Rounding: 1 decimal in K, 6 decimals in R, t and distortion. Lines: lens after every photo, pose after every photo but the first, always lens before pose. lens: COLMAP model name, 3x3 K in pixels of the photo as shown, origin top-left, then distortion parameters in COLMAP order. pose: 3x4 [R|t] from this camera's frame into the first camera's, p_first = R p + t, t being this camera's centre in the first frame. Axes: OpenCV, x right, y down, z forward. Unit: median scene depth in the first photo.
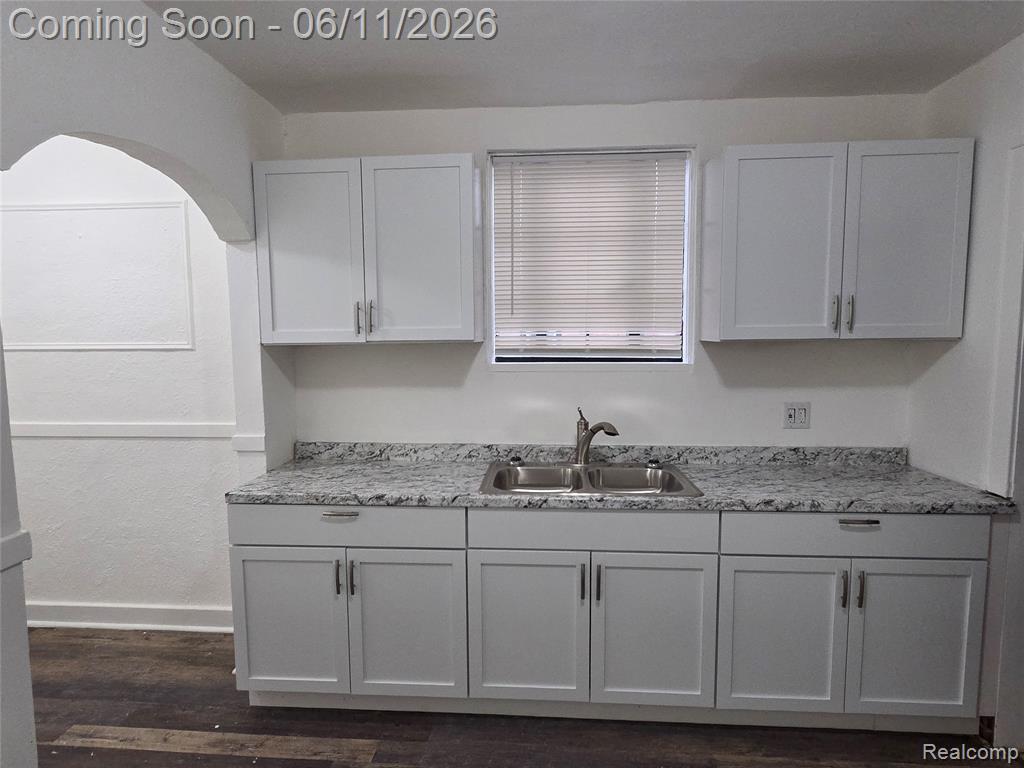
lens RADIAL K [[570.1, 0, 512.0], [0, 570.1, 384.0], [0, 0, 1]] dist [0.002560, 0.000325]
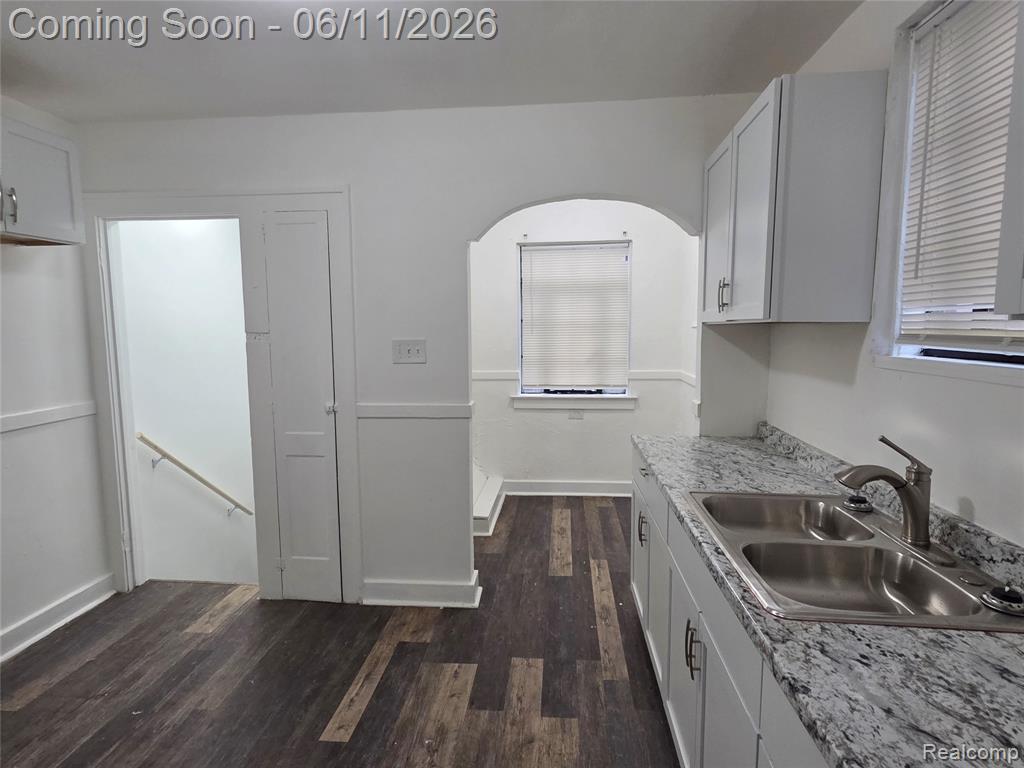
lens RADIAL K [[570.1, 0, 512.0], [0, 570.1, 384.0], [0, 0, 1]] dist [0.002560, 0.000325]
pose [[-0.015774, 0.110145, -0.993790, 0.645772], [-0.096032, 0.989152, 0.111156, -0.035779], [0.995253, 0.097189, -0.005026, 0.580514]]
